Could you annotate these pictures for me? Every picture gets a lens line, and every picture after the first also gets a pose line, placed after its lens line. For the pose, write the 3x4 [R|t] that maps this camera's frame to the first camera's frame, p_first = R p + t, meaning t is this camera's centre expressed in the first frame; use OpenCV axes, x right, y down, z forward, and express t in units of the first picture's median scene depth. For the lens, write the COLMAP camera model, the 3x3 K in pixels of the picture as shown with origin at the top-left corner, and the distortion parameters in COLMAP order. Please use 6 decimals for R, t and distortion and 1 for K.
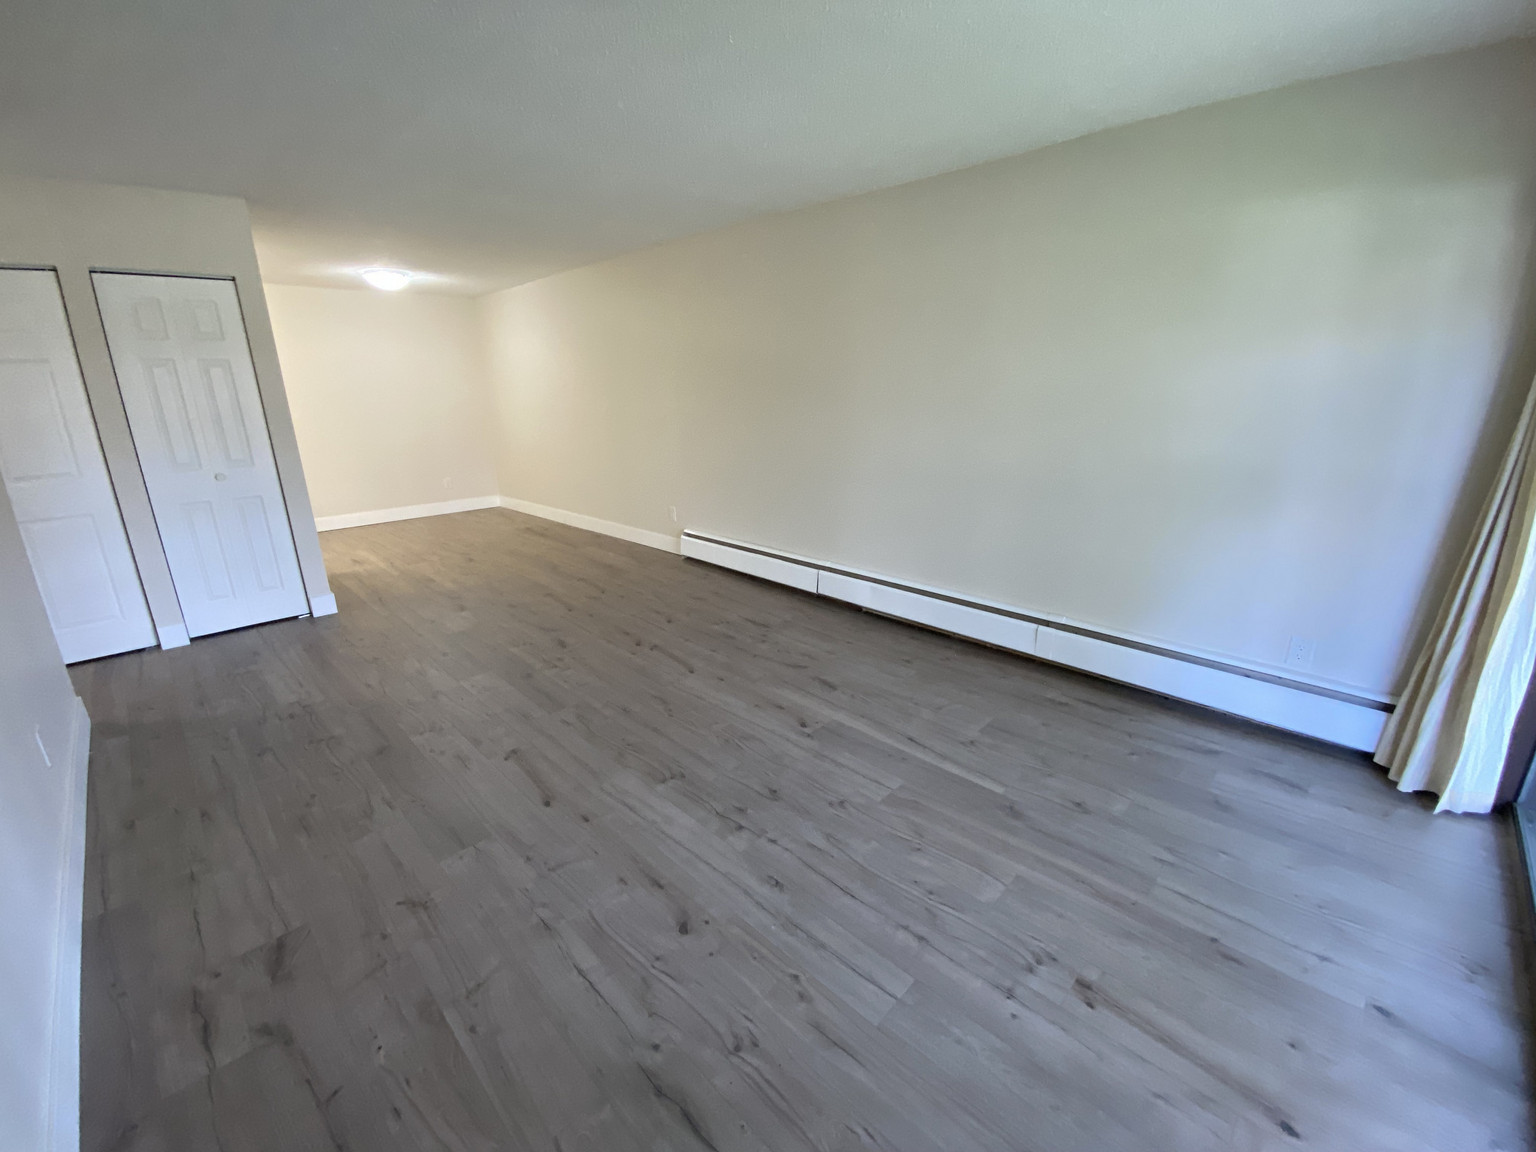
lens RADIAL K [[637.1, 0, 768.0], [0, 637.1, 576.0], [0, 0, 1]] dist [0.024946, -0.020618]
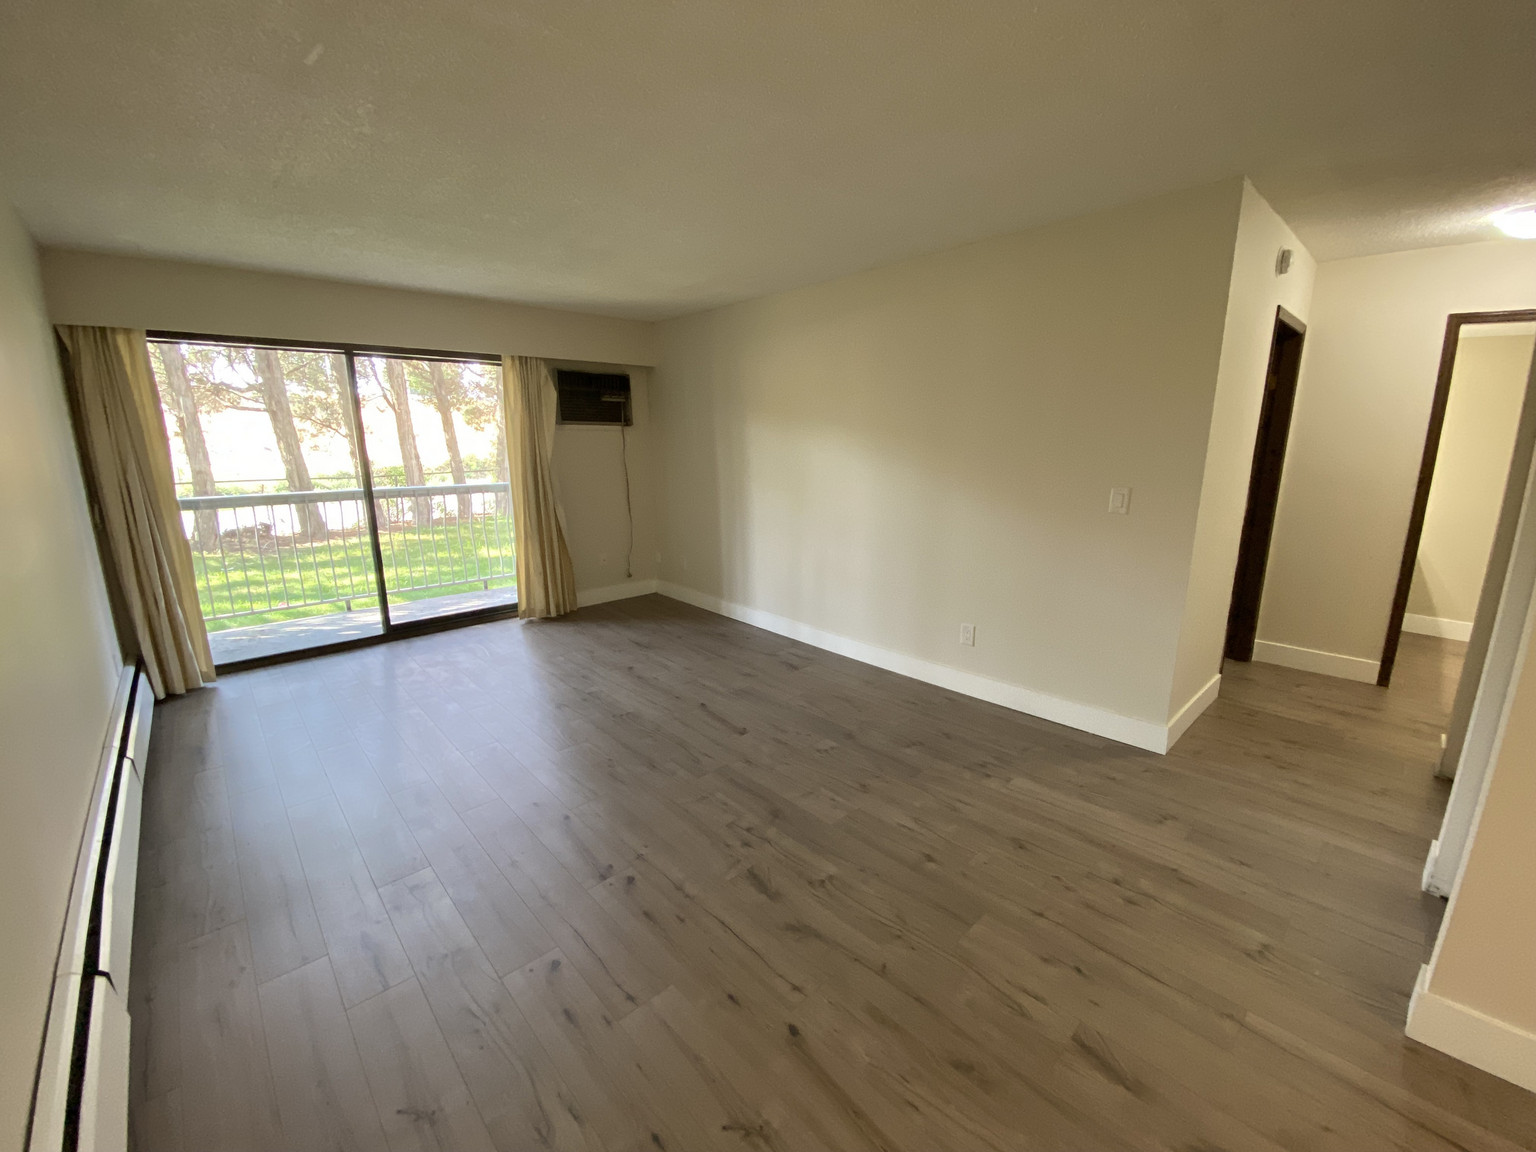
lens RADIAL K [[637.1, 0, 768.0], [0, 637.1, 576.0], [0, 0, 1]] dist [0.024946, -0.020618]
pose [[-0.998689, 0.013313, 0.049427, -0.498035], [0.035501, 0.875766, 0.481428, -0.573582], [-0.036877, 0.482552, -0.875091, 1.880778]]
